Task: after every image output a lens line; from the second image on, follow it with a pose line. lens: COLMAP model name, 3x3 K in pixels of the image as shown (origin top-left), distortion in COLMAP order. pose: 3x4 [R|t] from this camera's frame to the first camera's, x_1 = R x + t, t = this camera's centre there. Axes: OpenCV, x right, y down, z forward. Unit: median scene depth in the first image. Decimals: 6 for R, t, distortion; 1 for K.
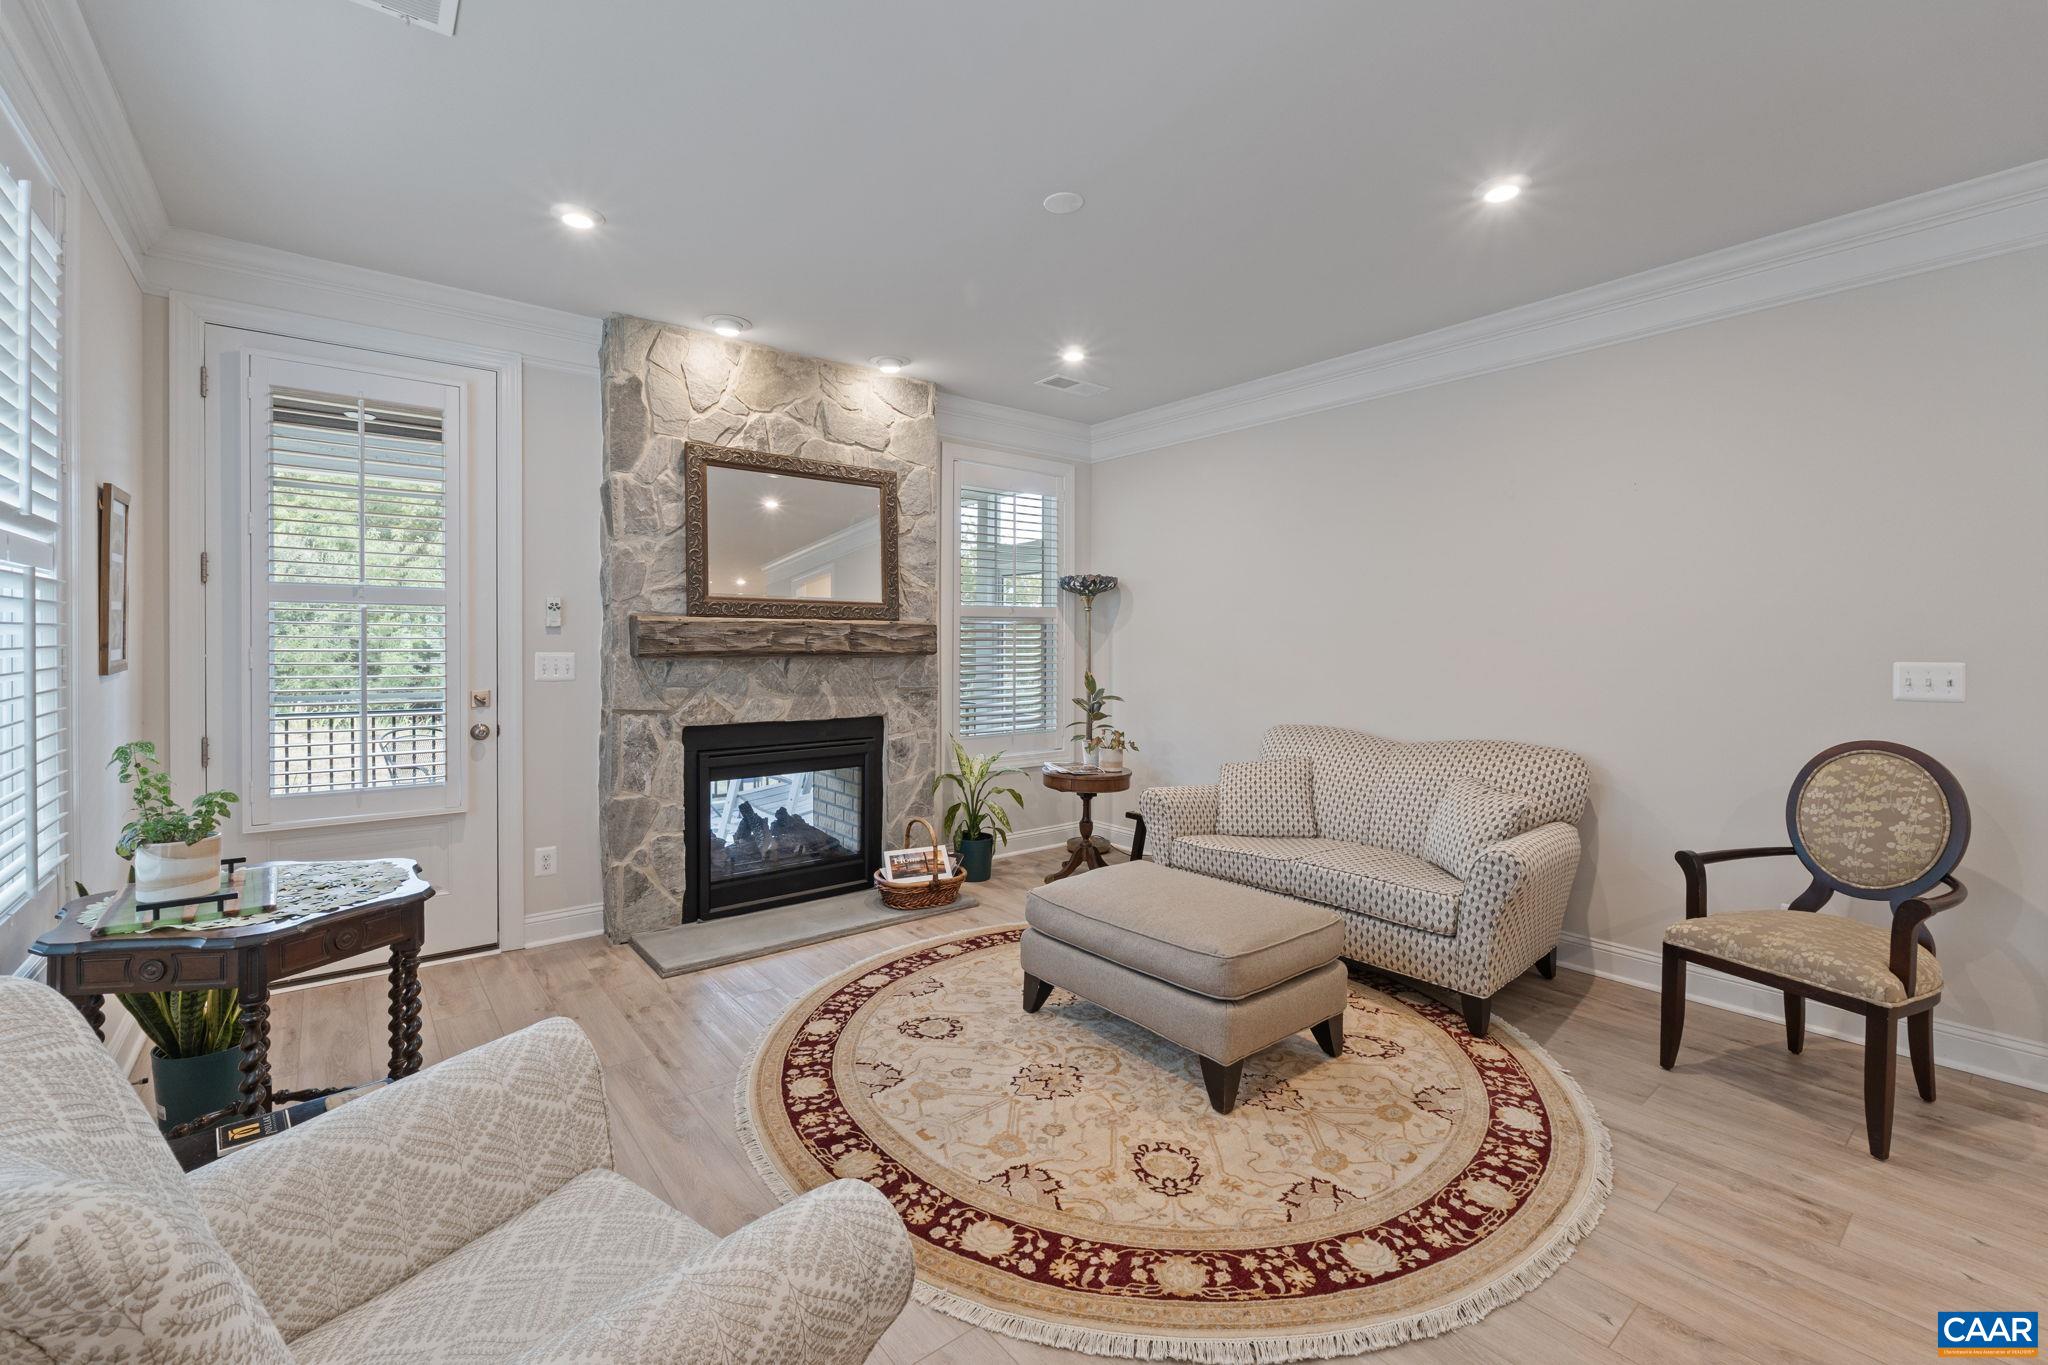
lens RADIAL K [[862.2, 0, 1007.1], [0, 862.2, 650.4], [0, 0, 1]] dist [-0.009429, -0.000329]
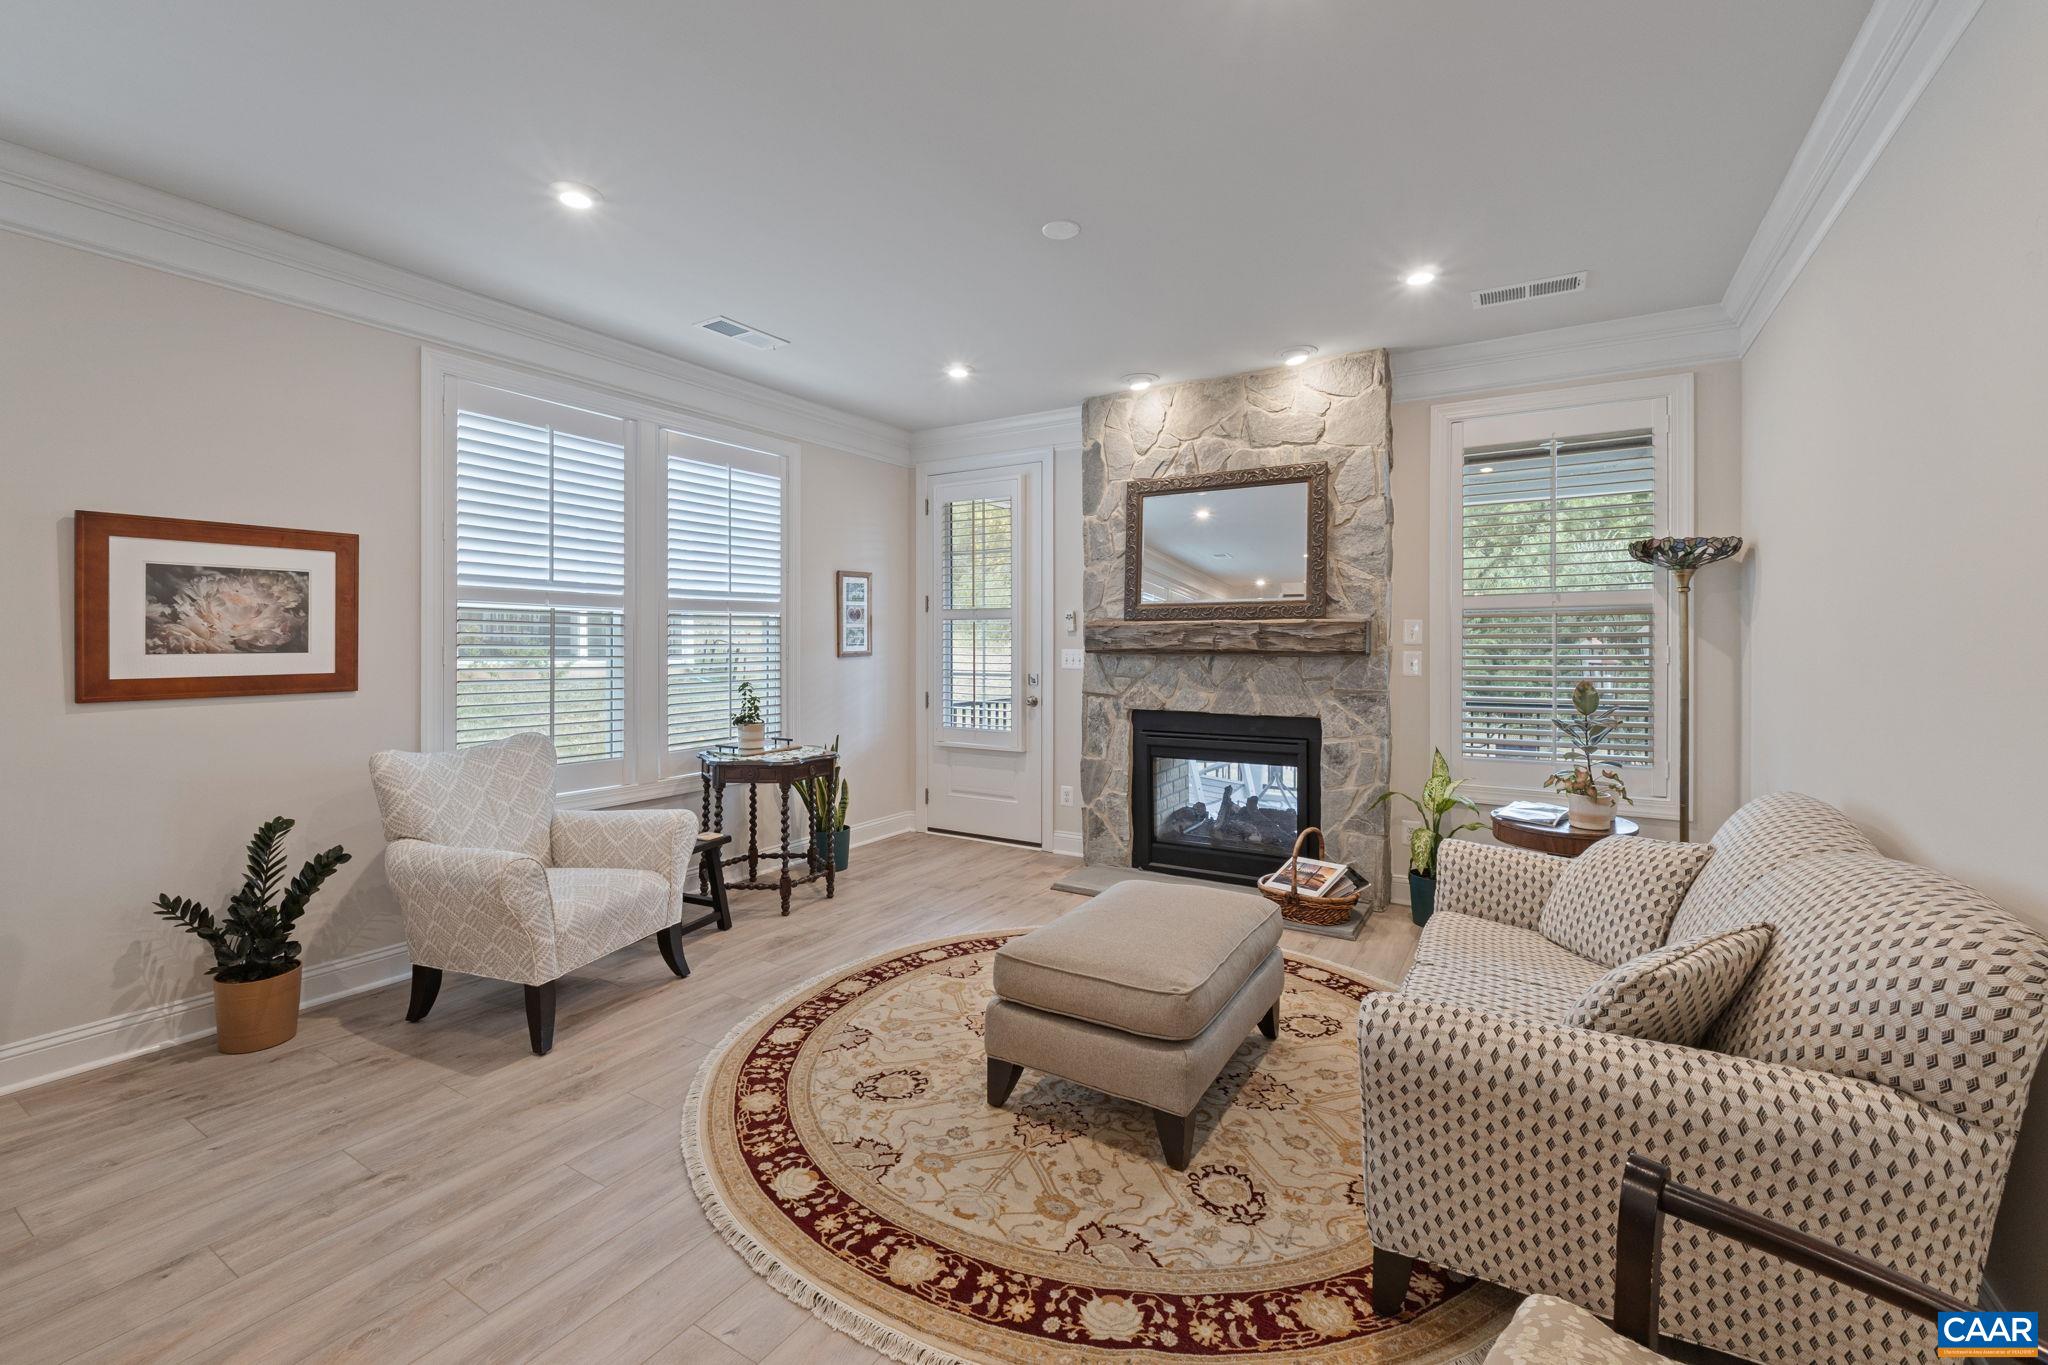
lens RADIAL K [[862.2, 0, 1026.3], [0, 862.2, 652.8], [0, 0, 1]] dist [-0.009429, -0.000329]
pose [[0.347927, 0.009299, -0.937476, 0.762443], [-0.005910, 0.999953, 0.007725, -0.002433], [0.937503, 0.002852, 0.347965, 0.427635]]
